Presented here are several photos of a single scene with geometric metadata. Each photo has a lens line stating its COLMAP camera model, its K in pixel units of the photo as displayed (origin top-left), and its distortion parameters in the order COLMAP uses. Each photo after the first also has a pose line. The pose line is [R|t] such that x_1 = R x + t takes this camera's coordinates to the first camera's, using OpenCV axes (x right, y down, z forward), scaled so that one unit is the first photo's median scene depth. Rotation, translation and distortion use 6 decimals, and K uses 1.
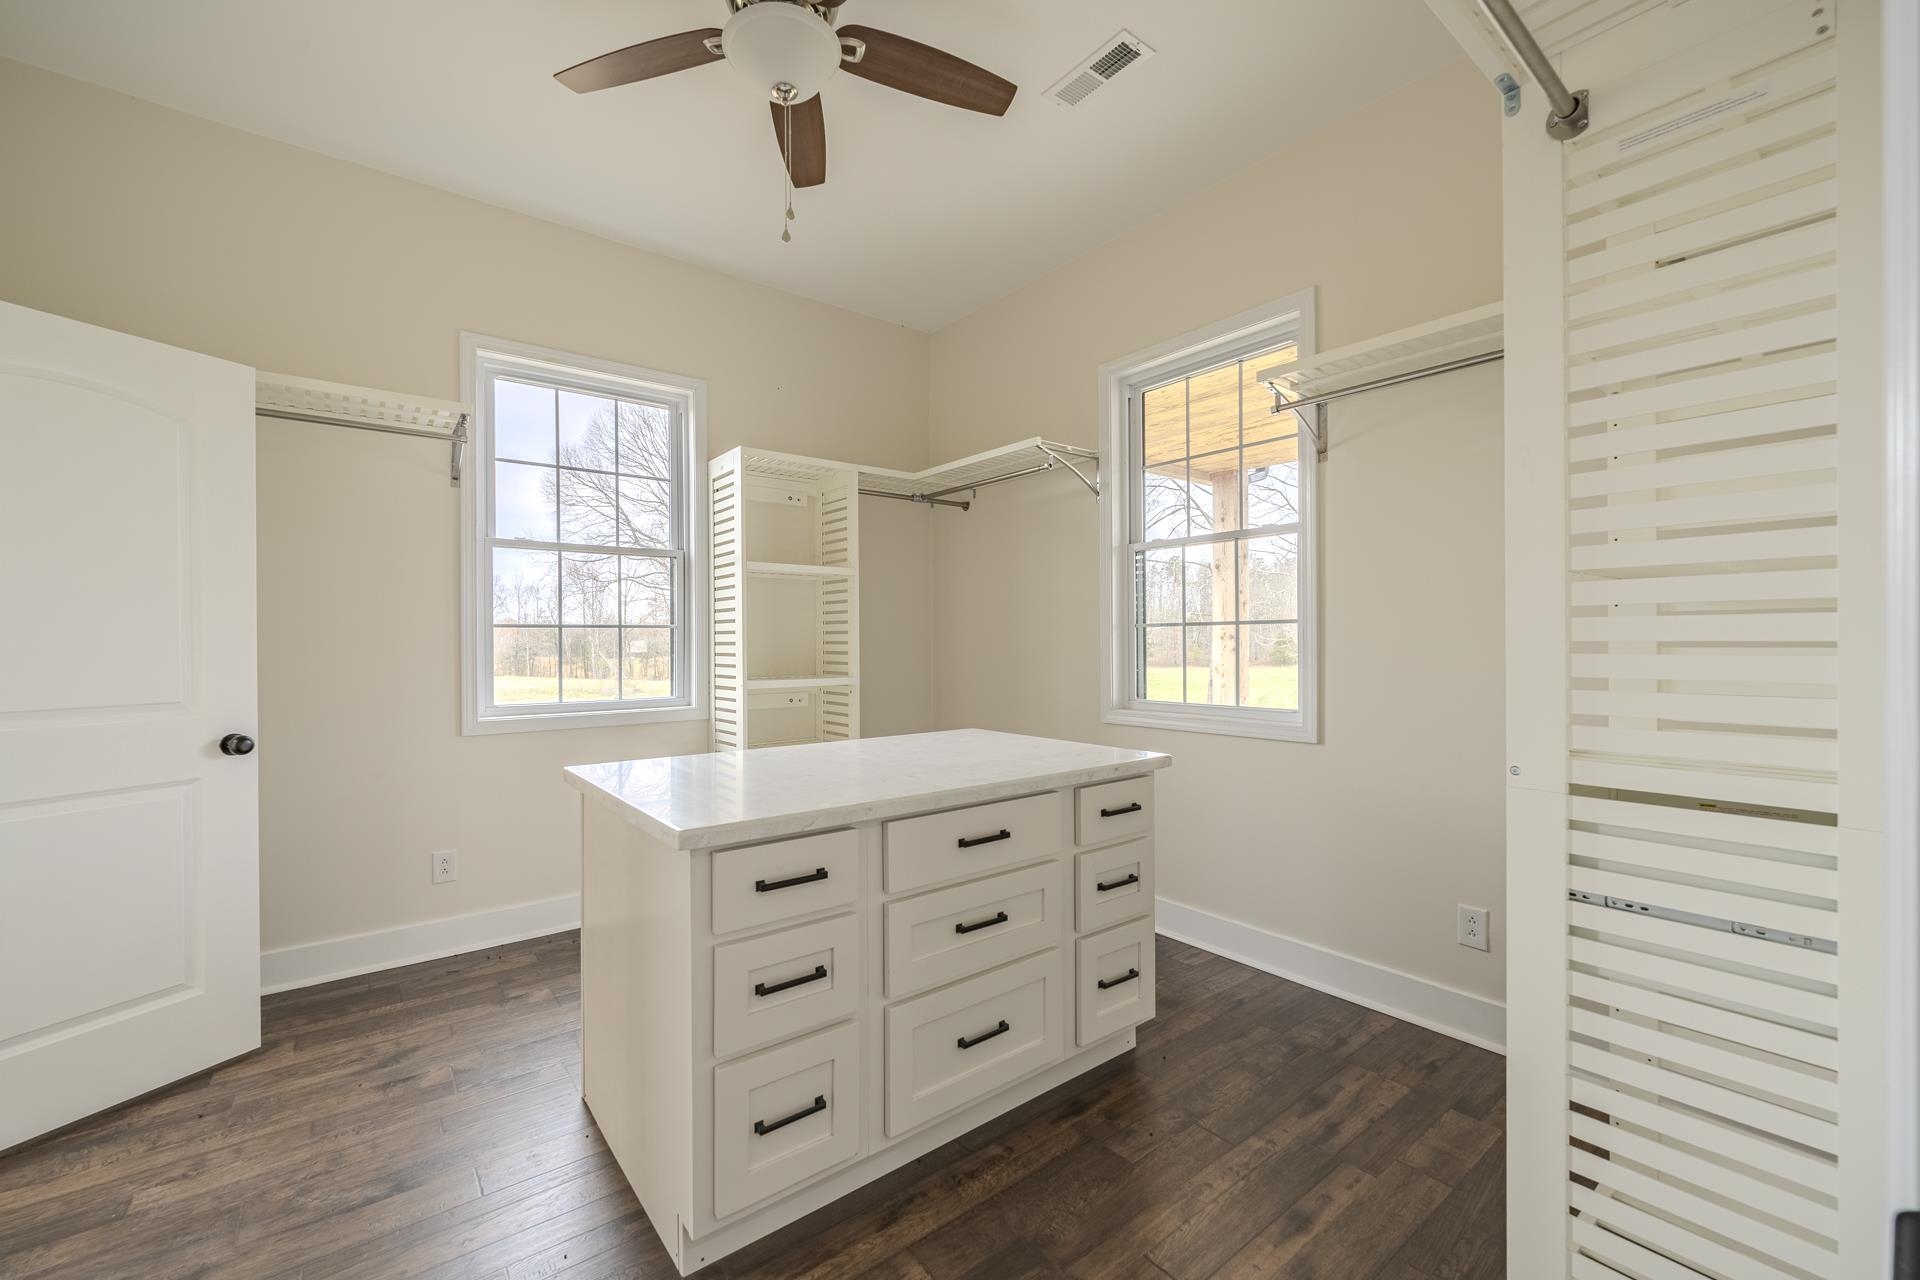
lens RADIAL K [[779.7, 0, 949.1], [0, 779.7, 644.9], [0, 0, 1]] dist [-0.002693, -0.000488]
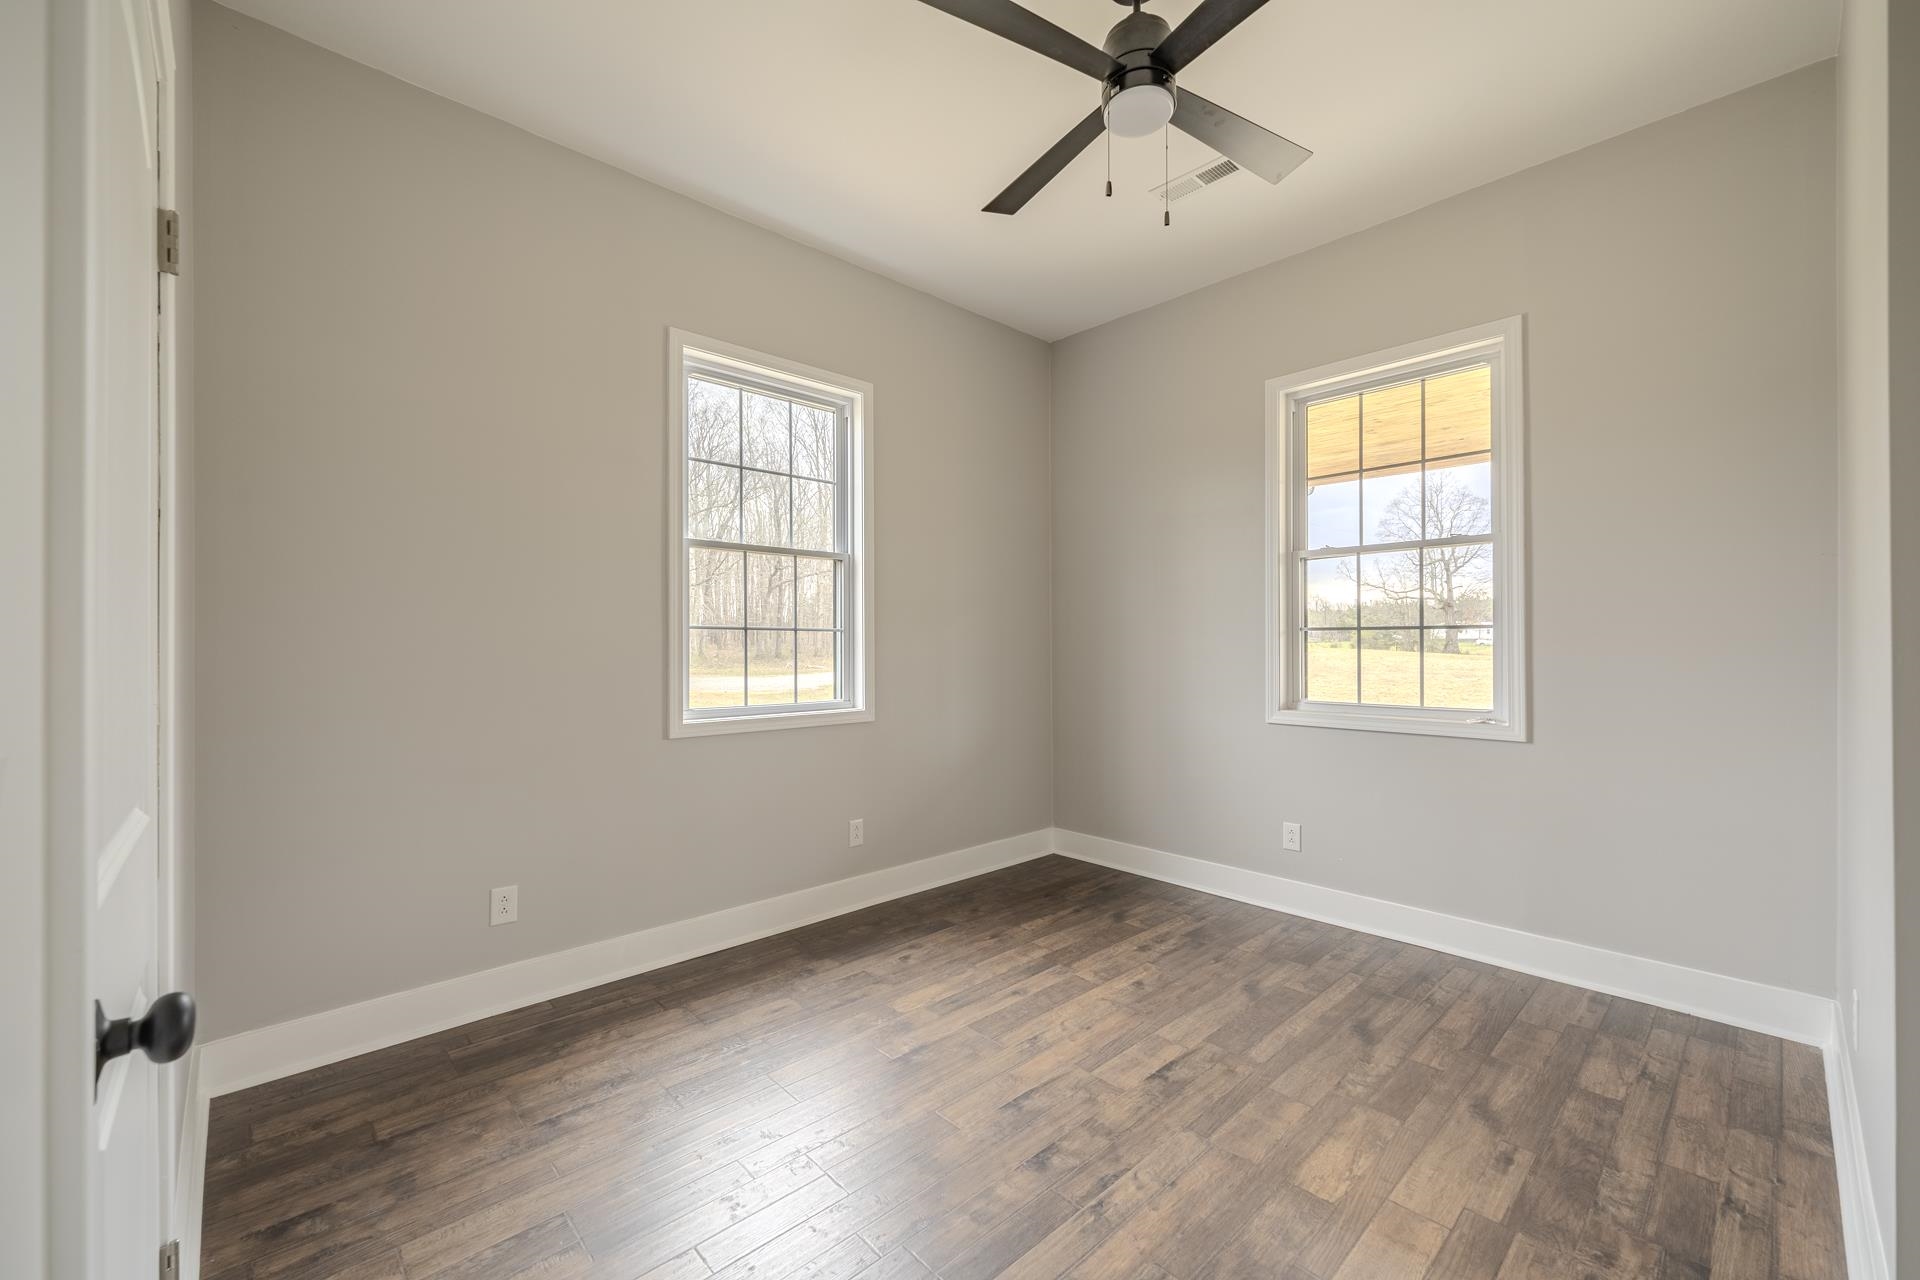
lens RADIAL K [[779.7, 0, 958.0], [0, 779.7, 647.4], [0, 0, 1]] dist [-0.002693, -0.000488]
pose [[0.996791, 0.001098, 0.080040, -0.310147], [-0.000212, 0.999939, -0.011079, 0.011150], [-0.080047, 0.011027, 0.996730, -0.007122]]
